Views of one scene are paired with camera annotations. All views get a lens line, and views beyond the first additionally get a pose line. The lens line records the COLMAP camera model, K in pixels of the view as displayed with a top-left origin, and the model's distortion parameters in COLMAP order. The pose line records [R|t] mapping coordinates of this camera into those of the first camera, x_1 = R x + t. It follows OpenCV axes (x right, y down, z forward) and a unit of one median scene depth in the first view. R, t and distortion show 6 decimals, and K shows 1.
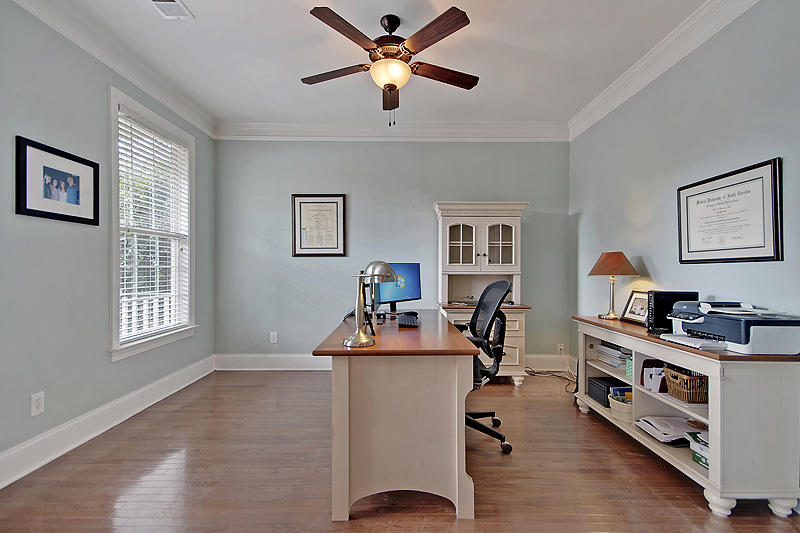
lens RADIAL K [[373.3, 0, 400.8], [0, 373.3, 271.0], [0, 0, 1]] dist [0.018129, -0.002259]
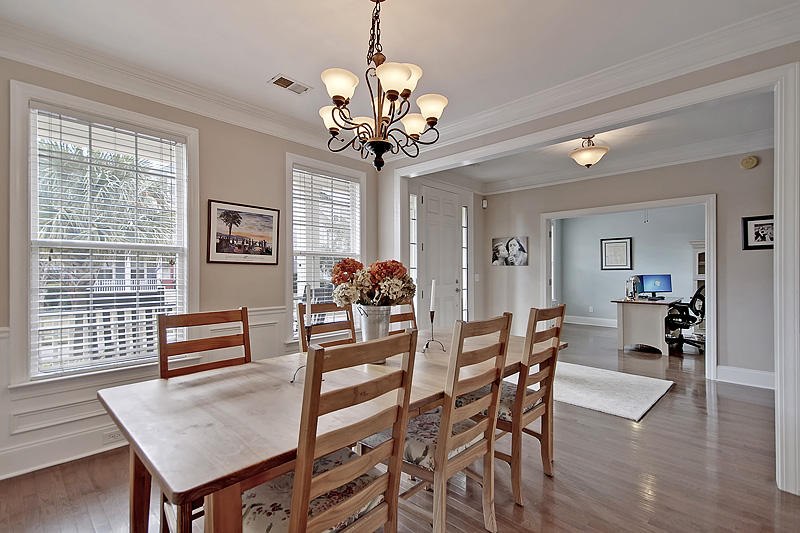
lens RADIAL K [[373.3, 0, 399.3], [0, 373.3, 269.4], [0, 0, 1]] dist [0.018129, -0.002259]
pose [[0.728794, -0.004244, -0.684720, 0.595920], [-0.007424, 0.999873, -0.014100, -0.013429], [0.684692, 0.015359, 0.728670, -2.396085]]
